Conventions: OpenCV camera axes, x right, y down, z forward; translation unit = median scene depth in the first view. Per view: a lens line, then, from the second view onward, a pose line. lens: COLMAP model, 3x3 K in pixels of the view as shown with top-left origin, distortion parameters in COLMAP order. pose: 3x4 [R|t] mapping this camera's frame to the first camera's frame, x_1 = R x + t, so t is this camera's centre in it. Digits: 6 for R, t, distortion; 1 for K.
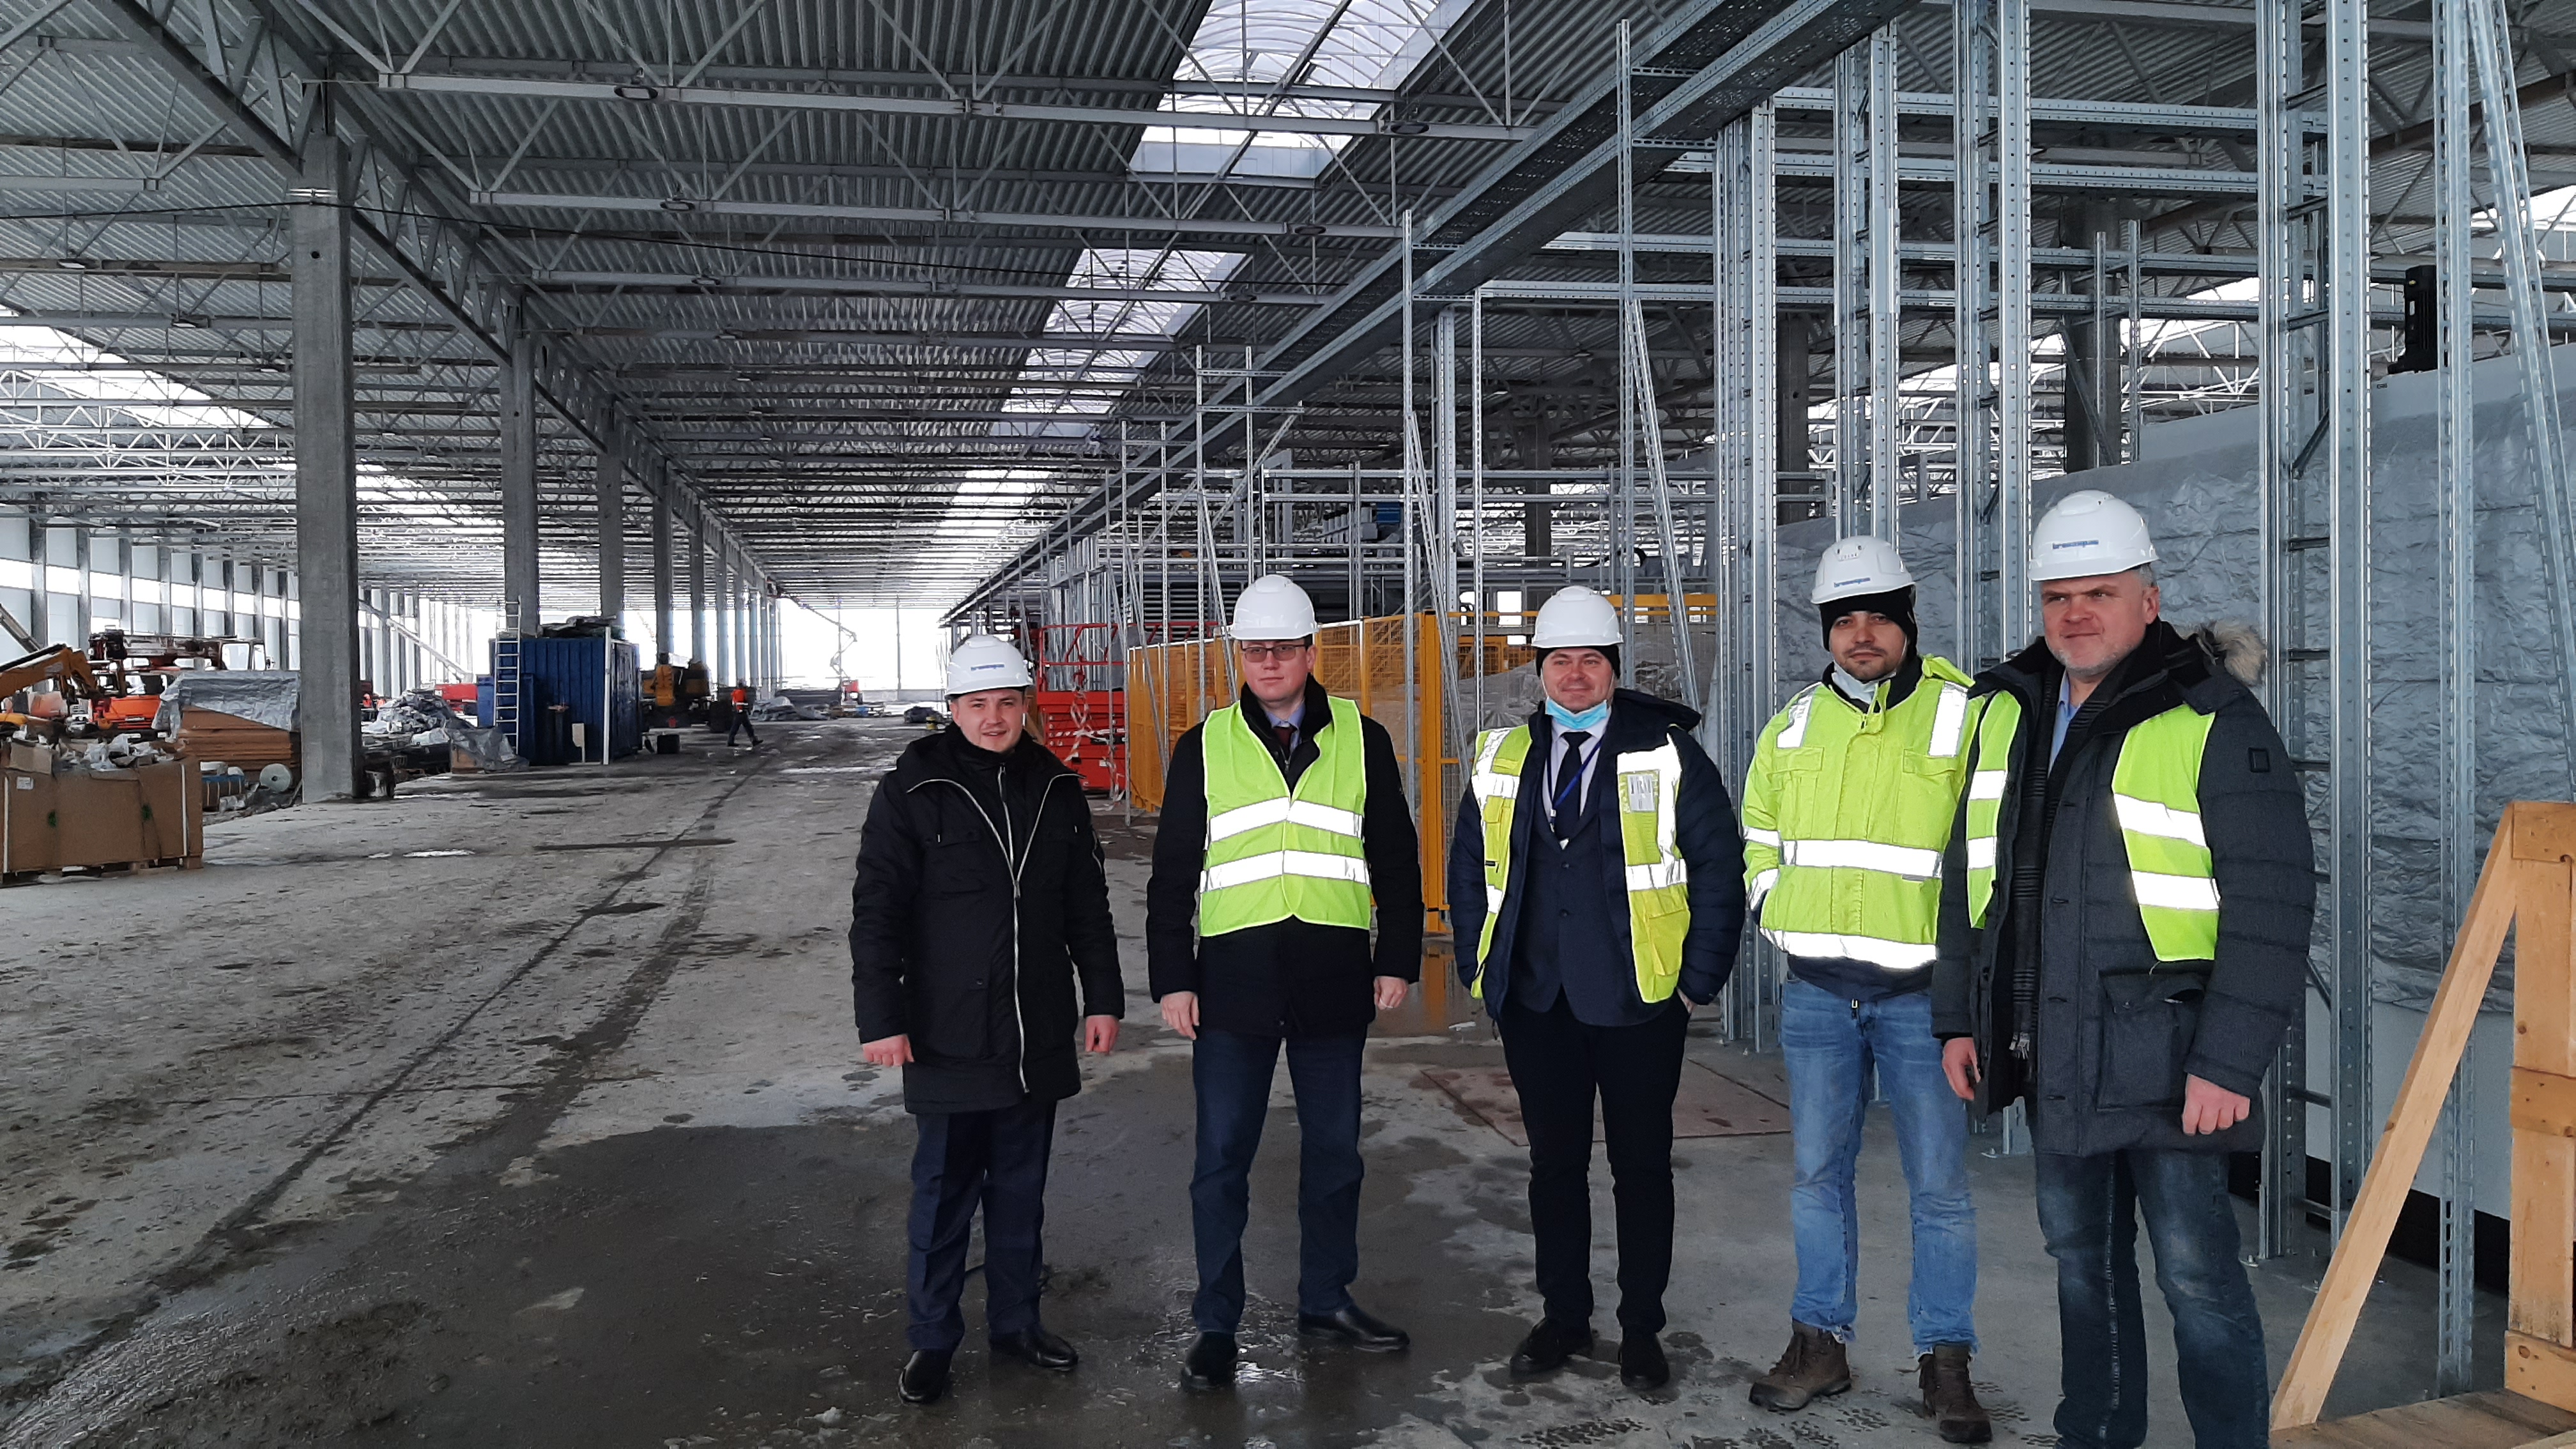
lens RADIAL K [[1904.2, 0, 1283.3], [0, 1904.2, 740.0], [0, 0, 1]] dist [-0.028390, -0.004143]
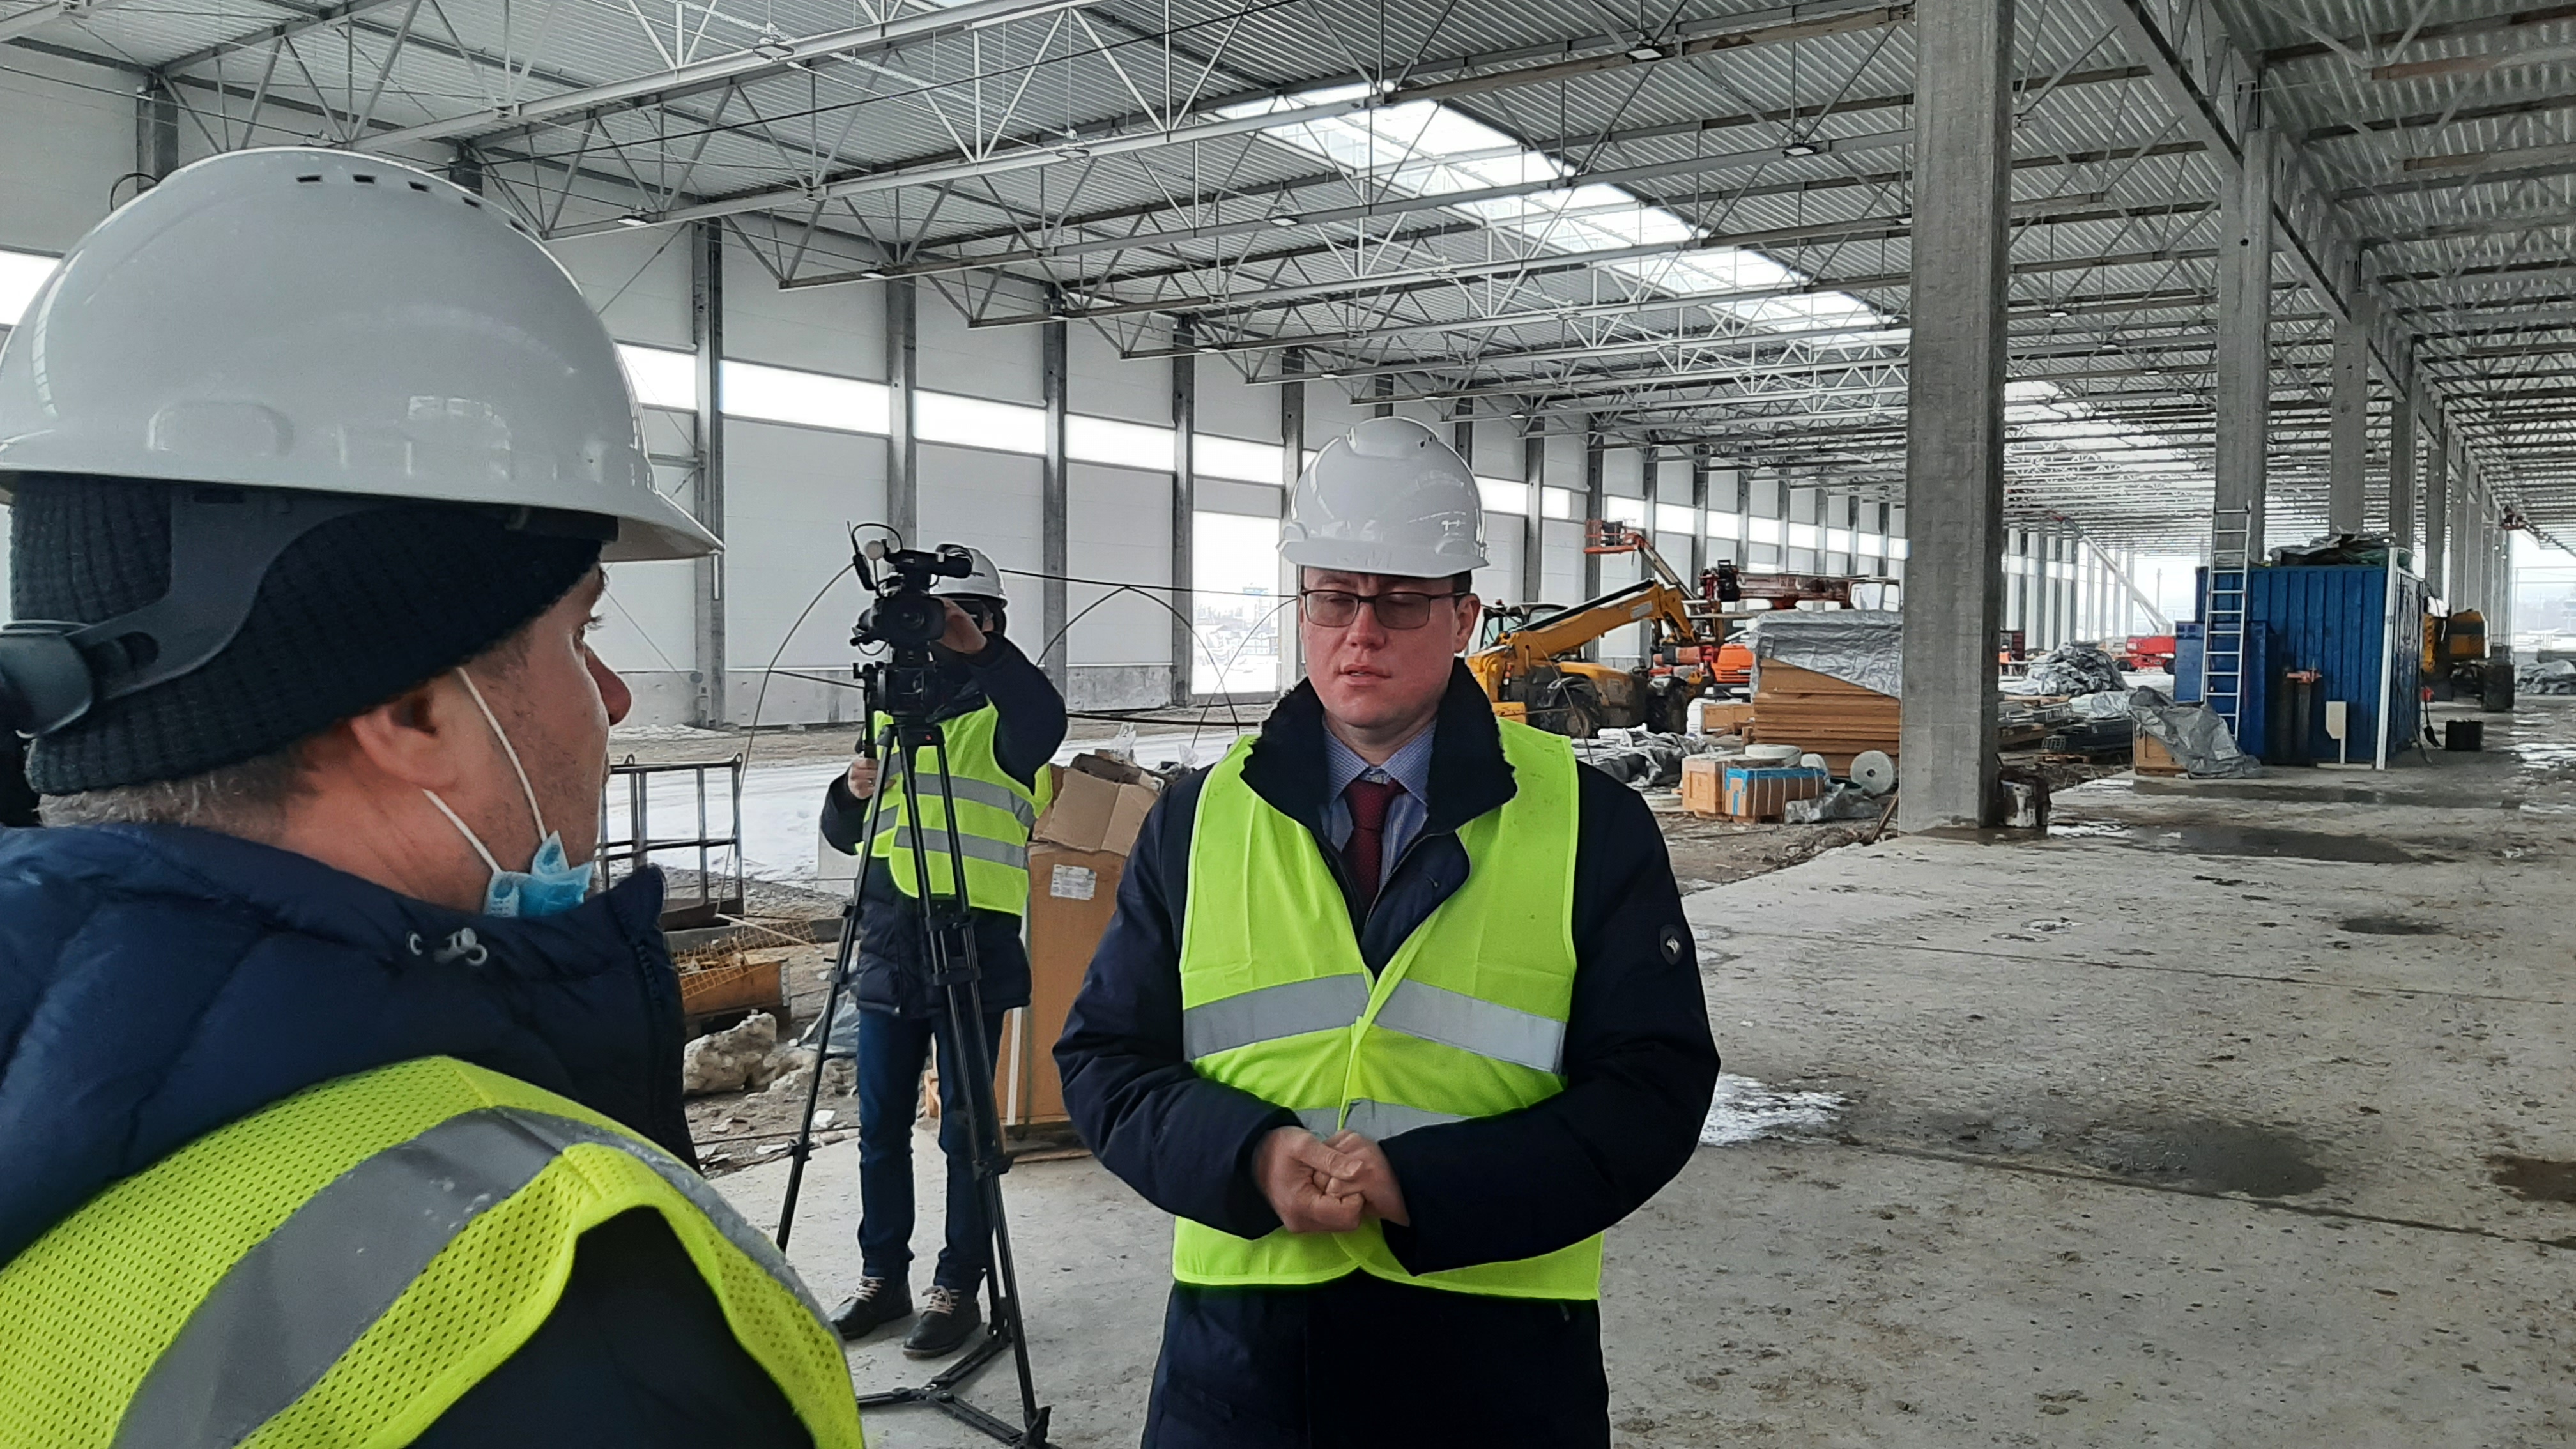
lens RADIAL K [[1965.7, 0, 1311.2], [0, 1965.7, 714.1], [0, 0, 1]] dist [0.006758, -0.011537]
pose [[0.699046, 0.044102, -0.713715, -0.131926], [-0.037086, 0.998989, 0.025407, -0.007773], [0.714114, 0.008708, 0.699975, 0.275941]]
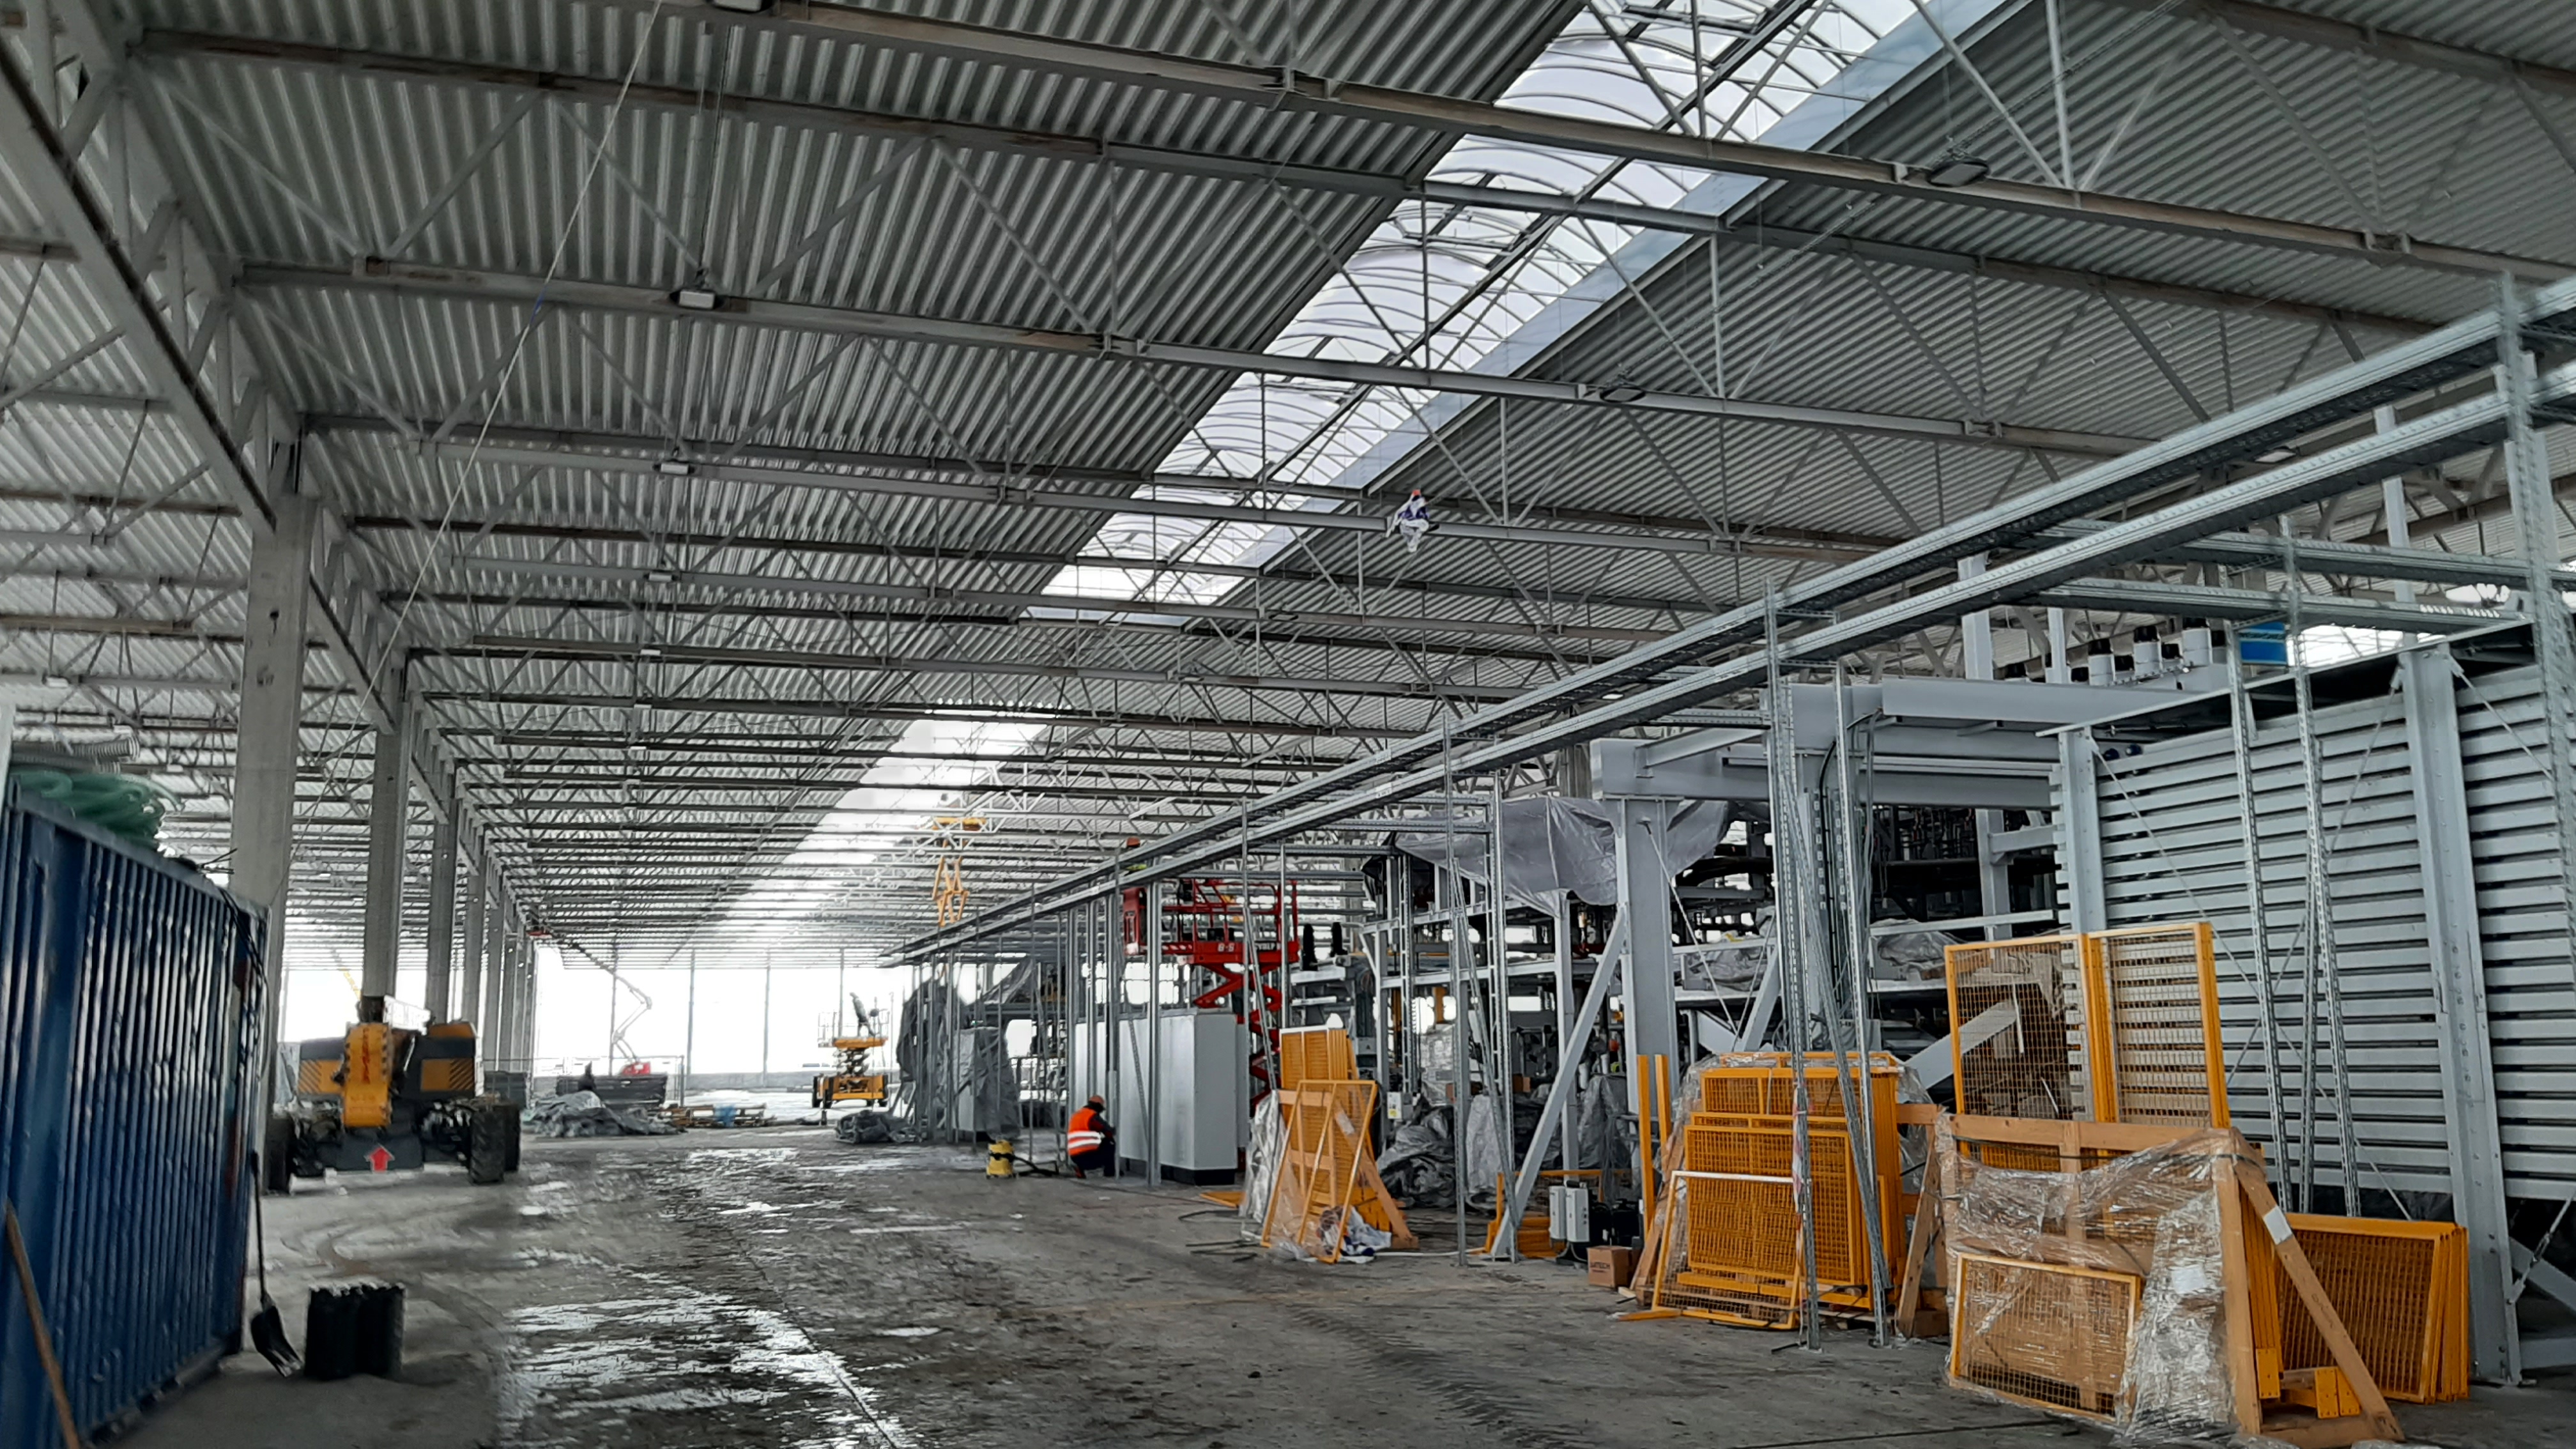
lens RADIAL K [[1965.7, 0, 1314.7], [0, 1965.7, 717.8], [0, 0, 1]] dist [0.006758, -0.011537]
pose [[0.992971, 0.022199, 0.116259, -0.160297], [0.002484, 0.978129, -0.207983, -0.011618], [-0.118334, 0.206809, 0.971199, 0.397961]]
